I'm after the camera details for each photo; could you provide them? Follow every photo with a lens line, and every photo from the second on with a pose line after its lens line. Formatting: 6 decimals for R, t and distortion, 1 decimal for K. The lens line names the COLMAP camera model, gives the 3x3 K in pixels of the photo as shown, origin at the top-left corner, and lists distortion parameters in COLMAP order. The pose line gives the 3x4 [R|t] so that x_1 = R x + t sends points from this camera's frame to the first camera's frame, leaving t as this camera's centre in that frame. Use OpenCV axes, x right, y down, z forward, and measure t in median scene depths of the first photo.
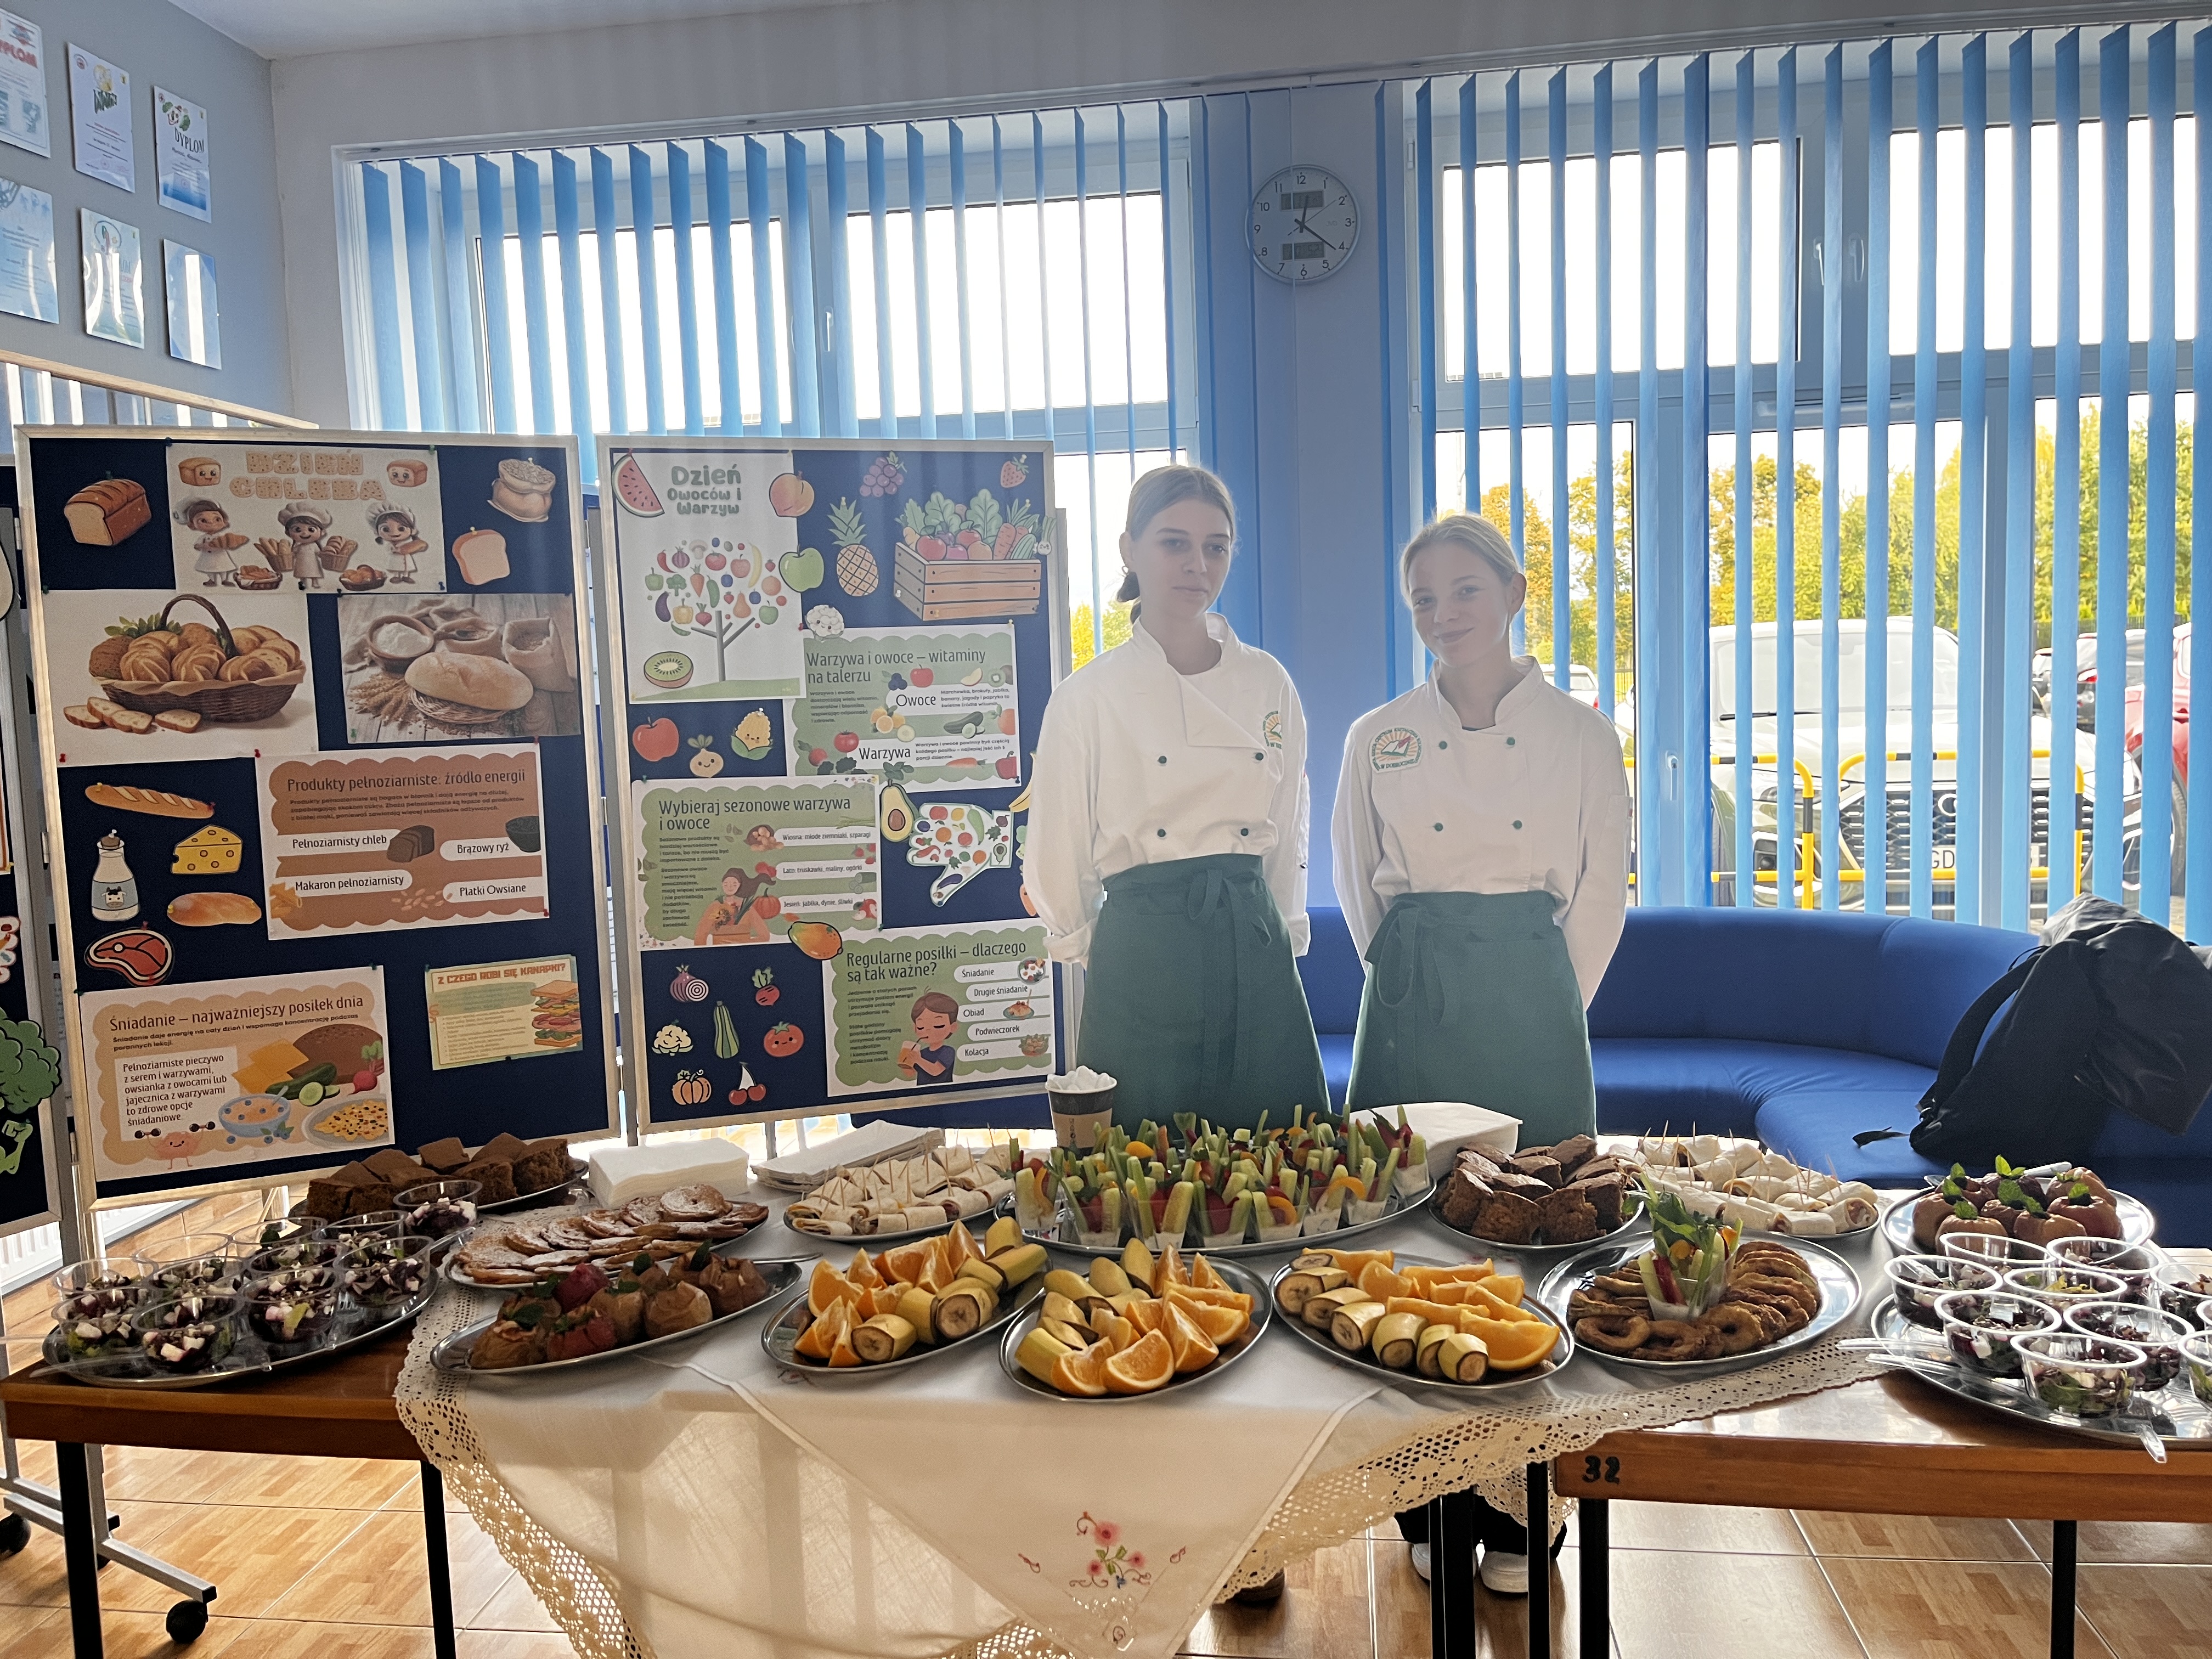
lens RADIAL K [[1747.7, 0, 1115.2], [0, 1747.7, 835.3], [0, 0, 1]] dist [0.056479, -0.060214]
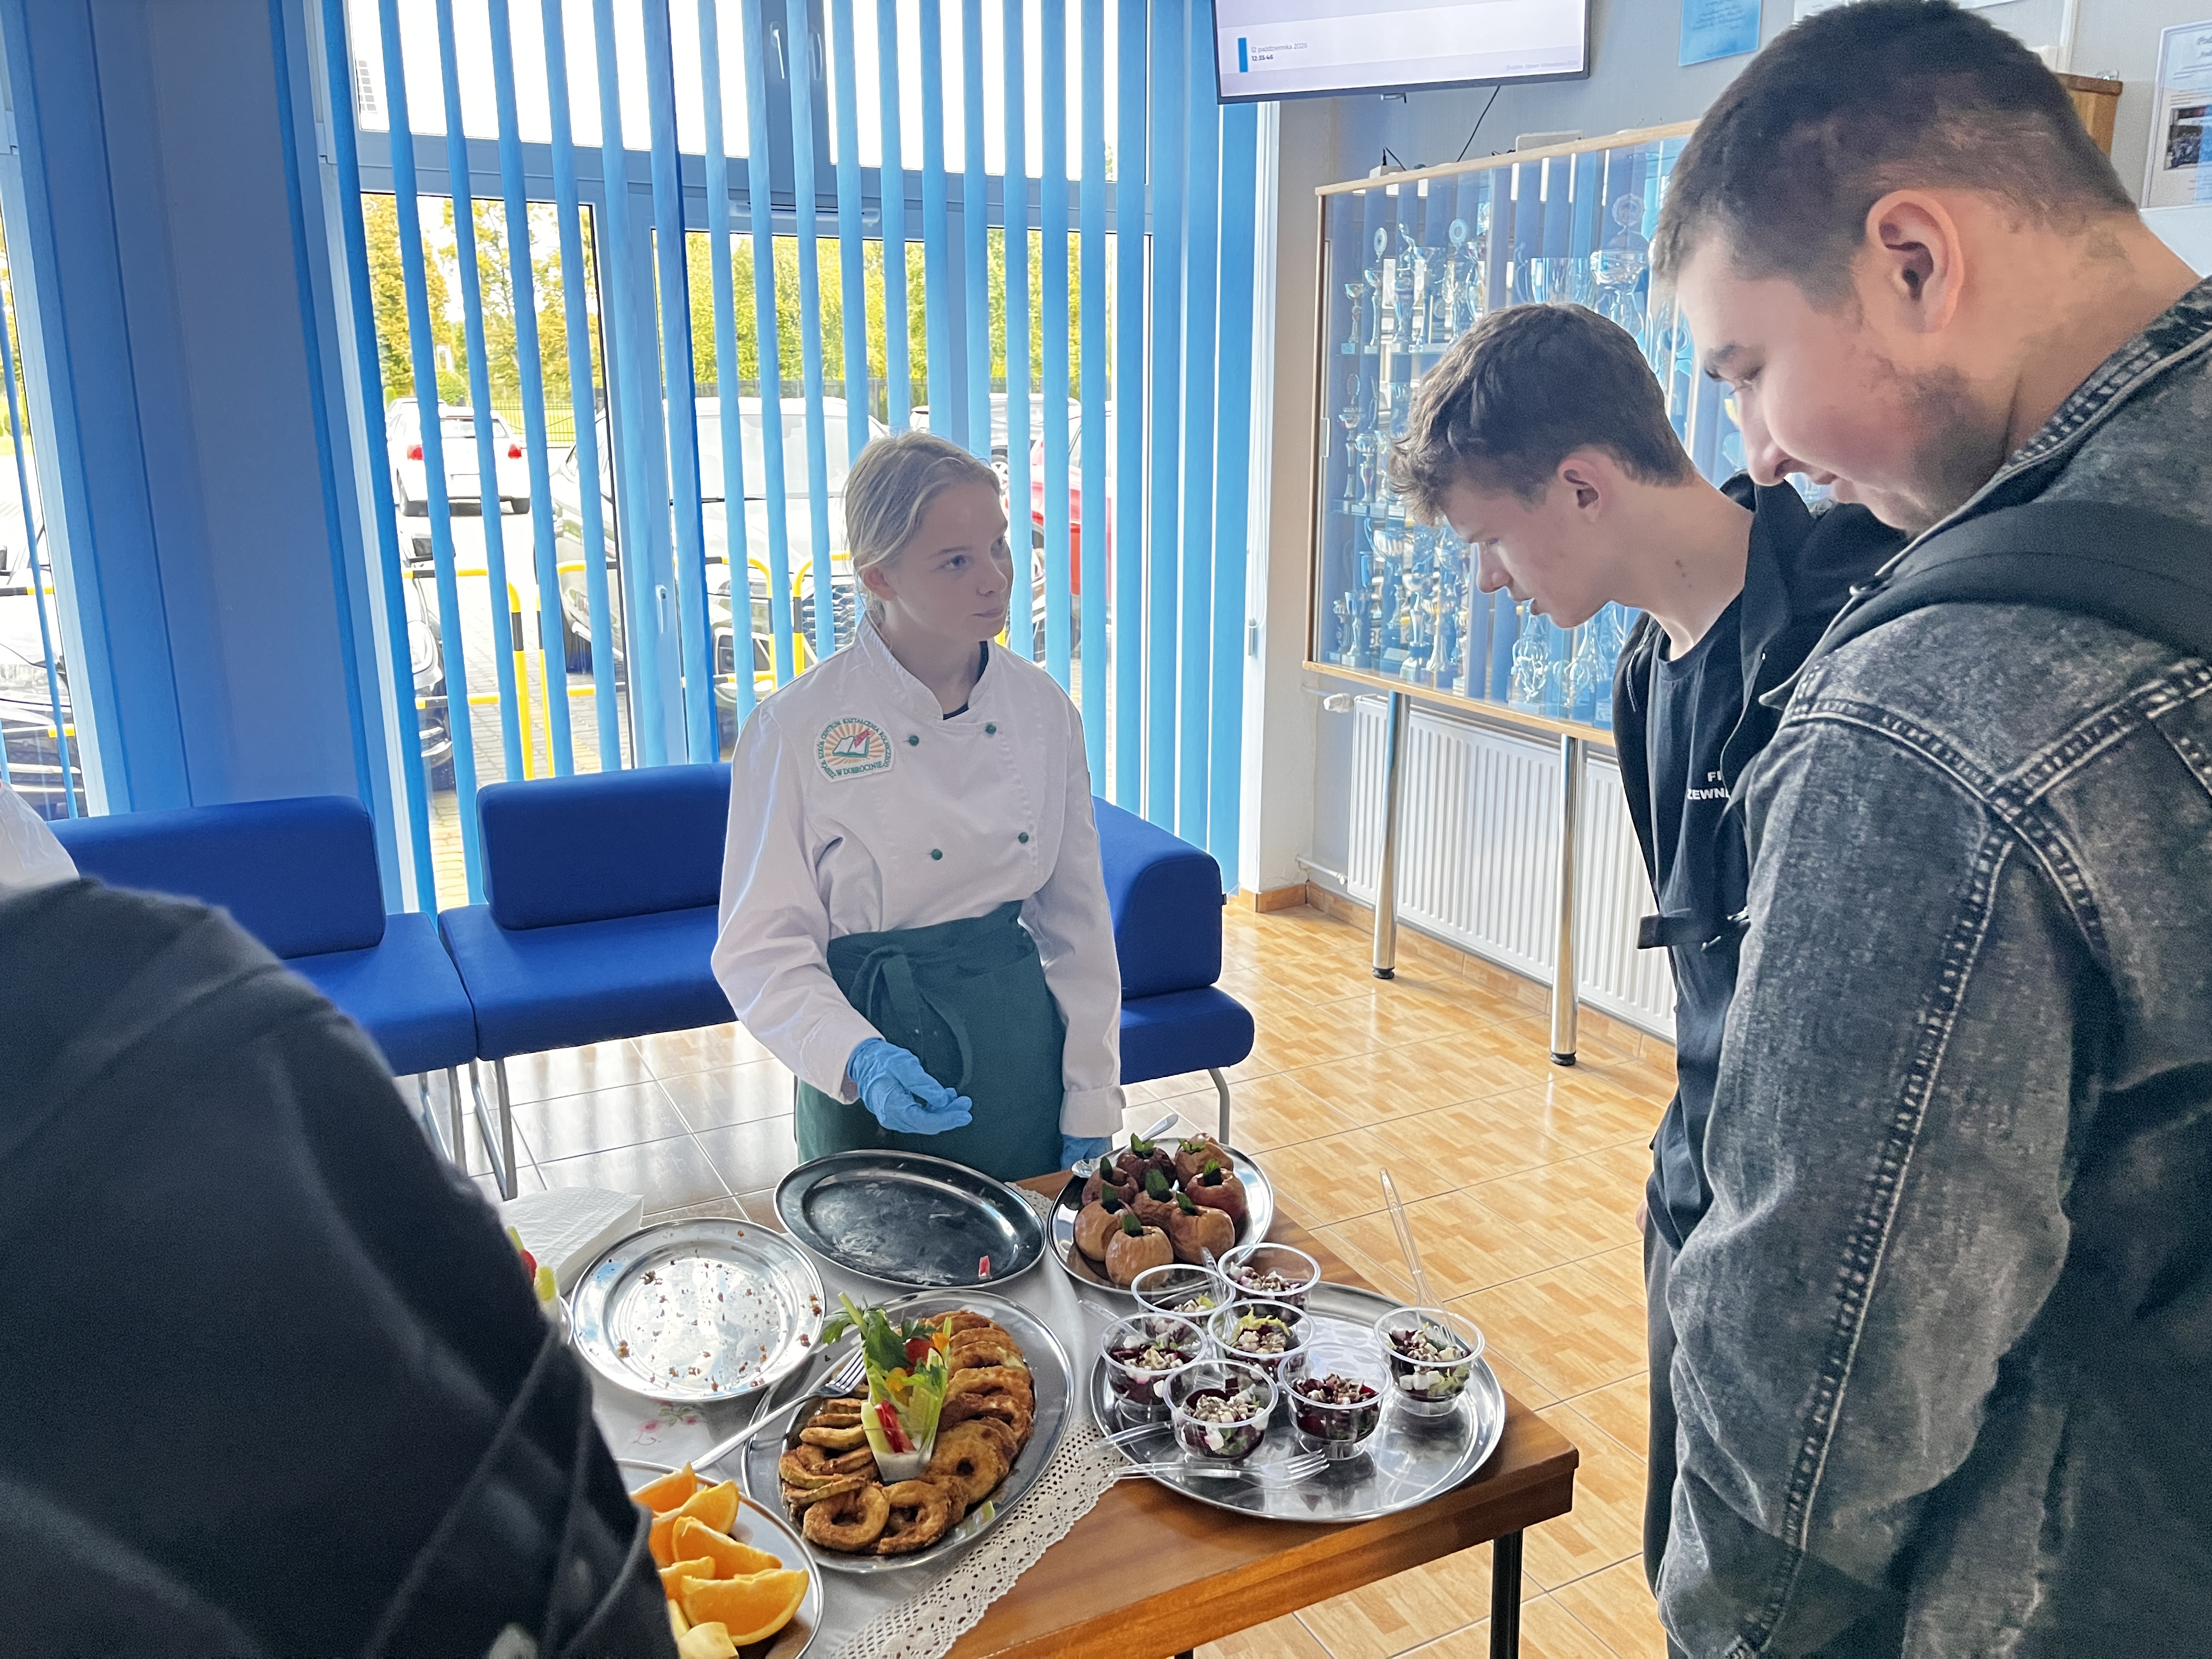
lens RADIAL K [[1747.7, 0, 1121.1], [0, 1747.7, 812.3], [0, 0, 1]] dist [0.056479, -0.060214]
pose [[0.819550, -0.091627, 0.565634, -0.035670], [0.009720, 0.989213, 0.146159, -0.110388], [-0.572925, -0.114287, 0.811600, 0.175447]]
